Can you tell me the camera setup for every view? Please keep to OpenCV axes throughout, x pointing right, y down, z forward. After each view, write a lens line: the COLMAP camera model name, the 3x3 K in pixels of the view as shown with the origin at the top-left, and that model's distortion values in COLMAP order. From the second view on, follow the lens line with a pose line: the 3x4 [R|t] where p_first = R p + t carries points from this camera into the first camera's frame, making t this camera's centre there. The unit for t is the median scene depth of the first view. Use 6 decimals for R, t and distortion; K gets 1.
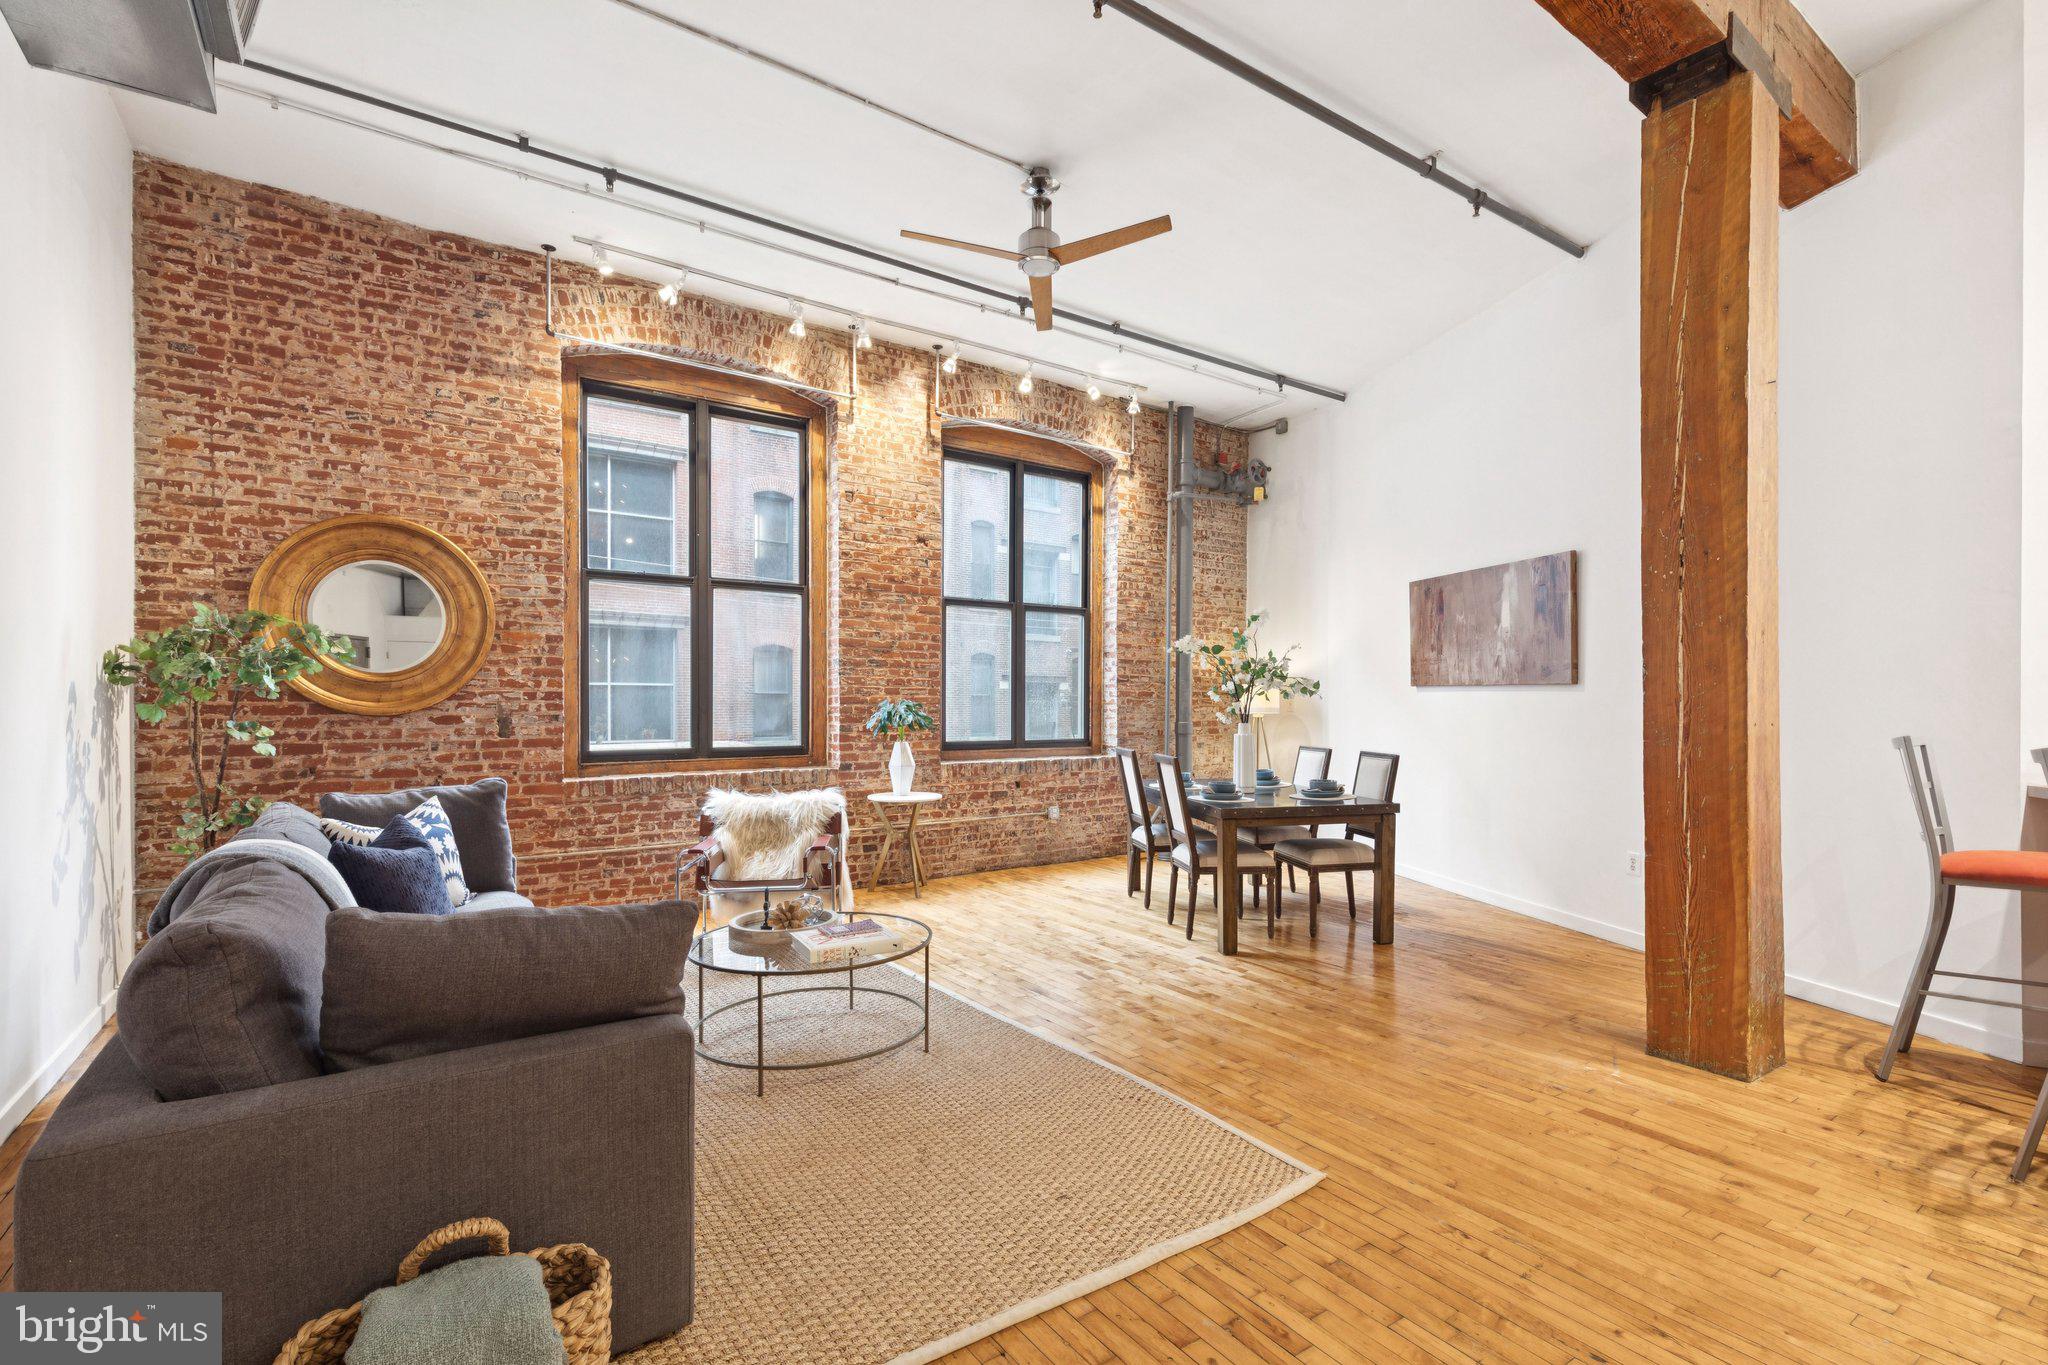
lens RADIAL K [[918.0, 0, 1029.5], [0, 918.0, 706.7], [0, 0, 1]] dist [0.003926, -0.000937]
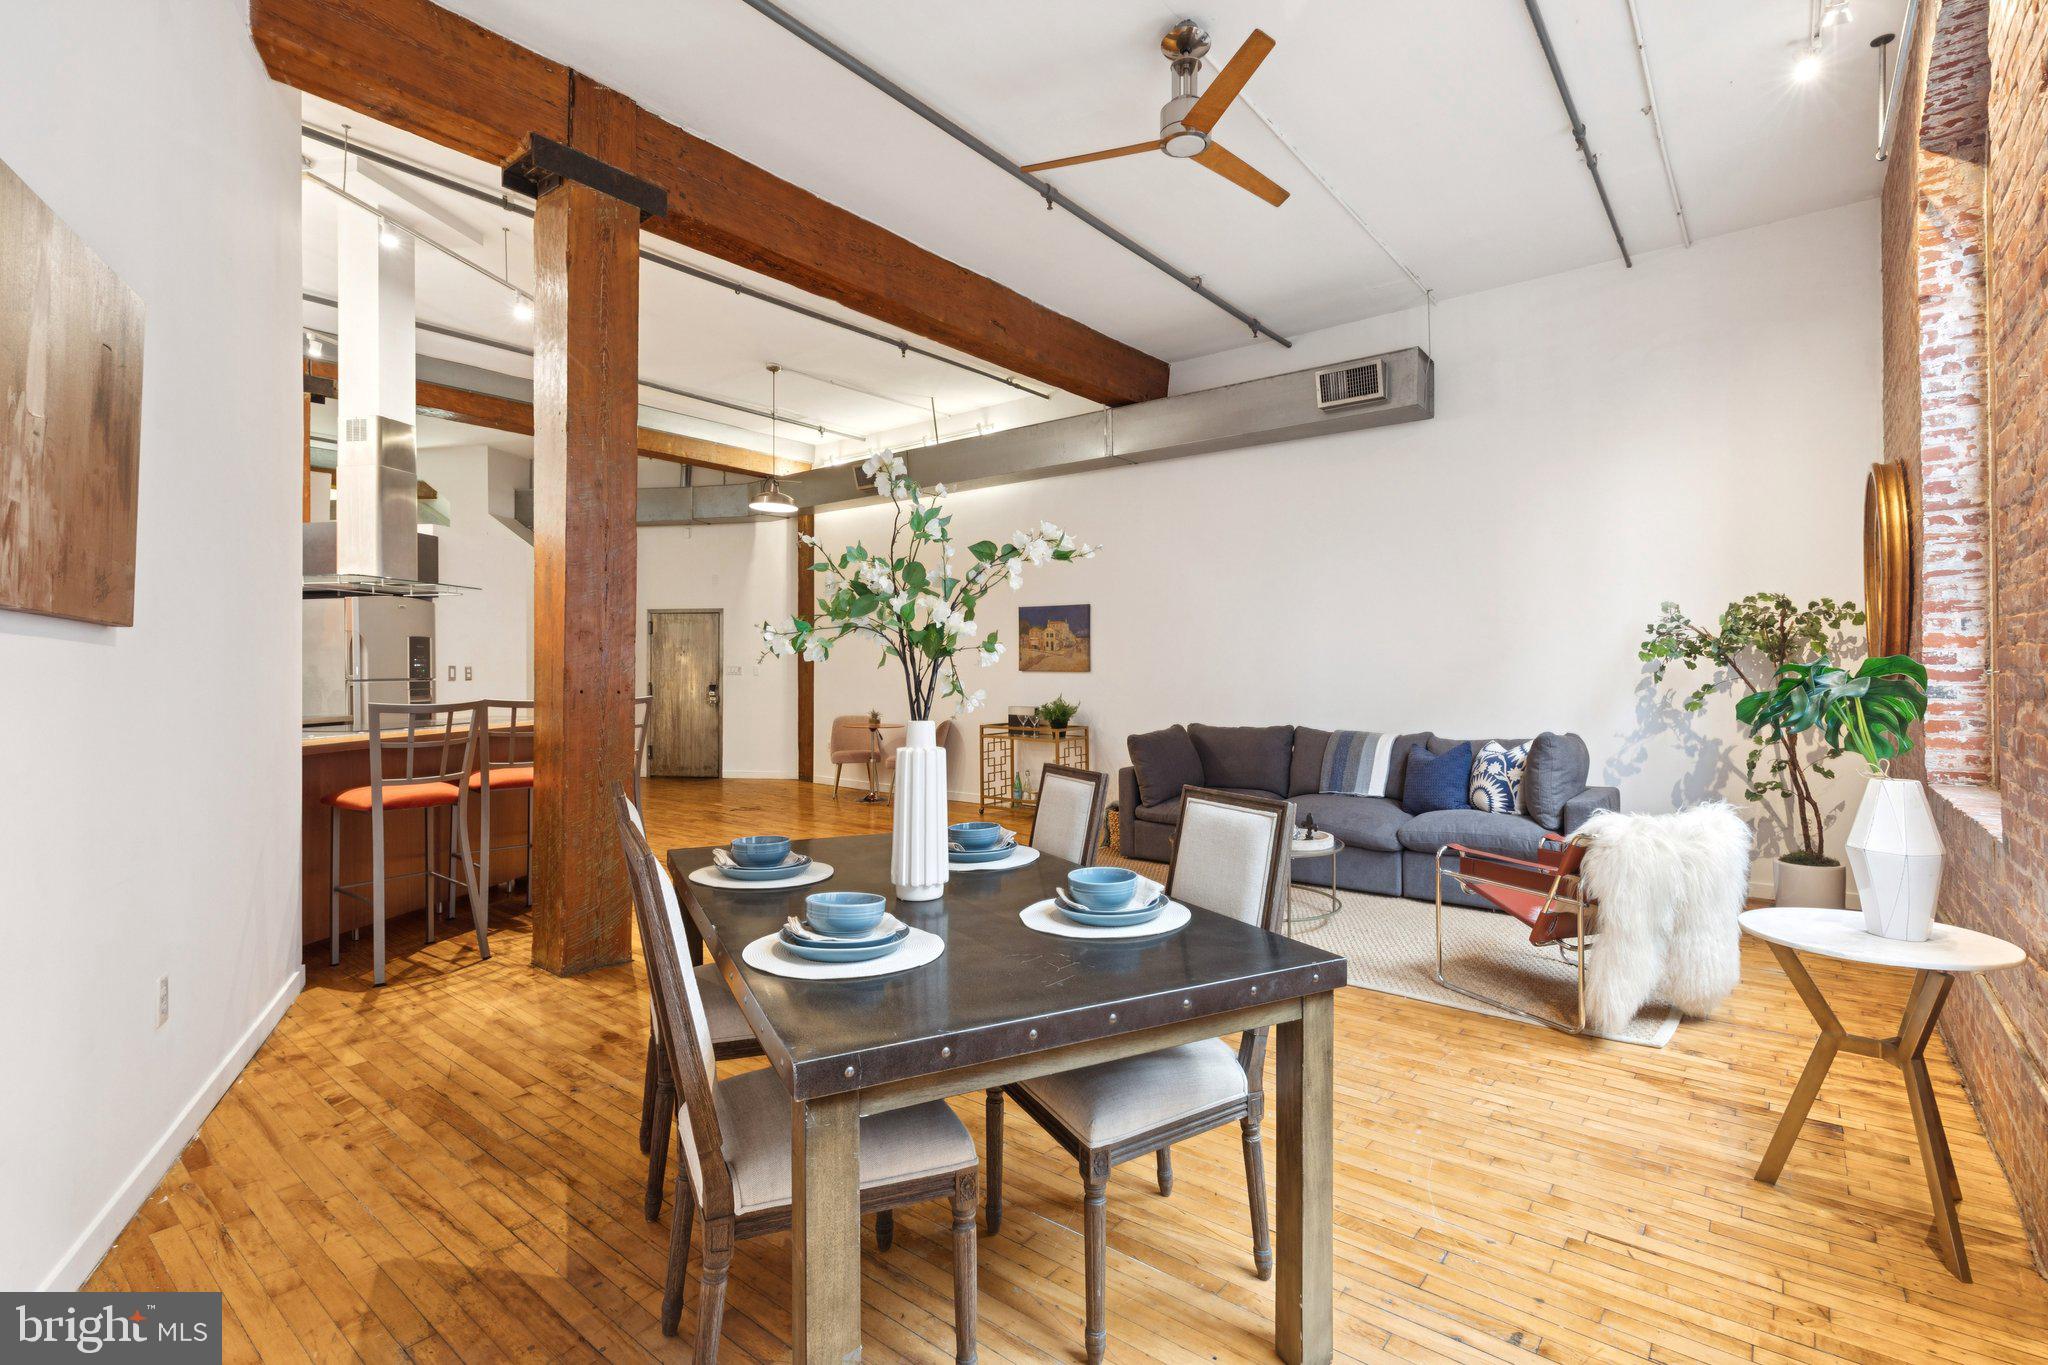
lens RADIAL K [[943.7, 0, 1036.0], [0, 943.7, 658.9], [0, 0, 1]] dist [0.001300, -0.000164]
pose [[-0.960103, 0.001319, -0.279643, 0.327837], [0.005230, 0.999899, -0.013238, -0.003686], [0.279597, -0.014172, -0.960013, 1.530406]]
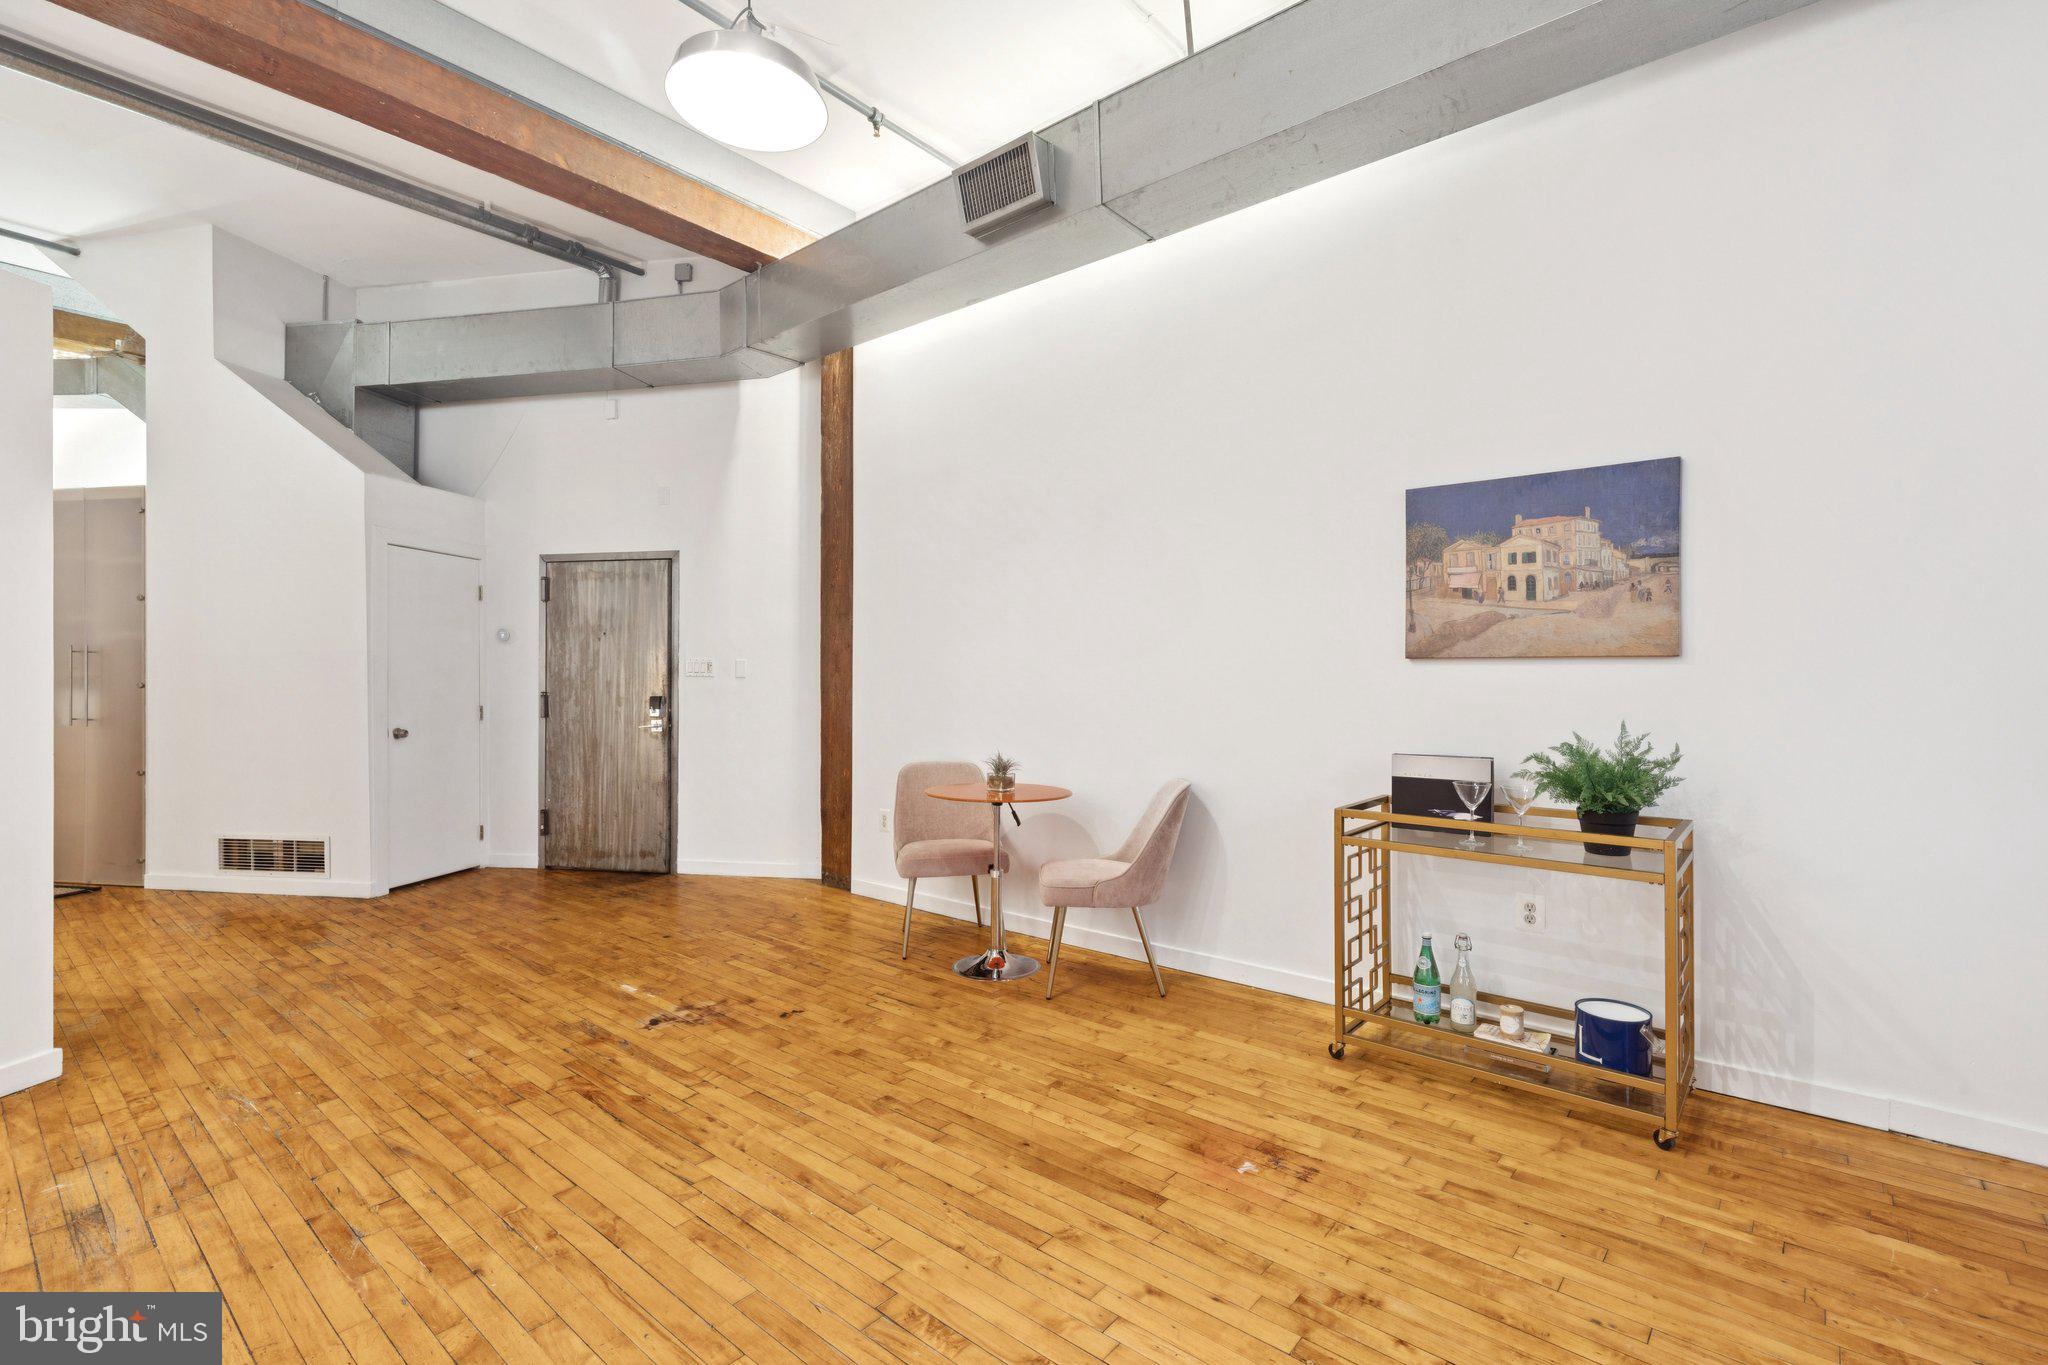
lens RADIAL K [[930.3, 0, 1024.0], [0, 930.3, 682.5], [0, 0, 1]] dist [0.001955, -0.000036]
pose [[-0.967351, 0.001235, -0.253439, 0.293281], [0.002669, 0.999982, -0.005316, 0.014207], [0.253428, -0.005819, -0.967337, 0.422583]]
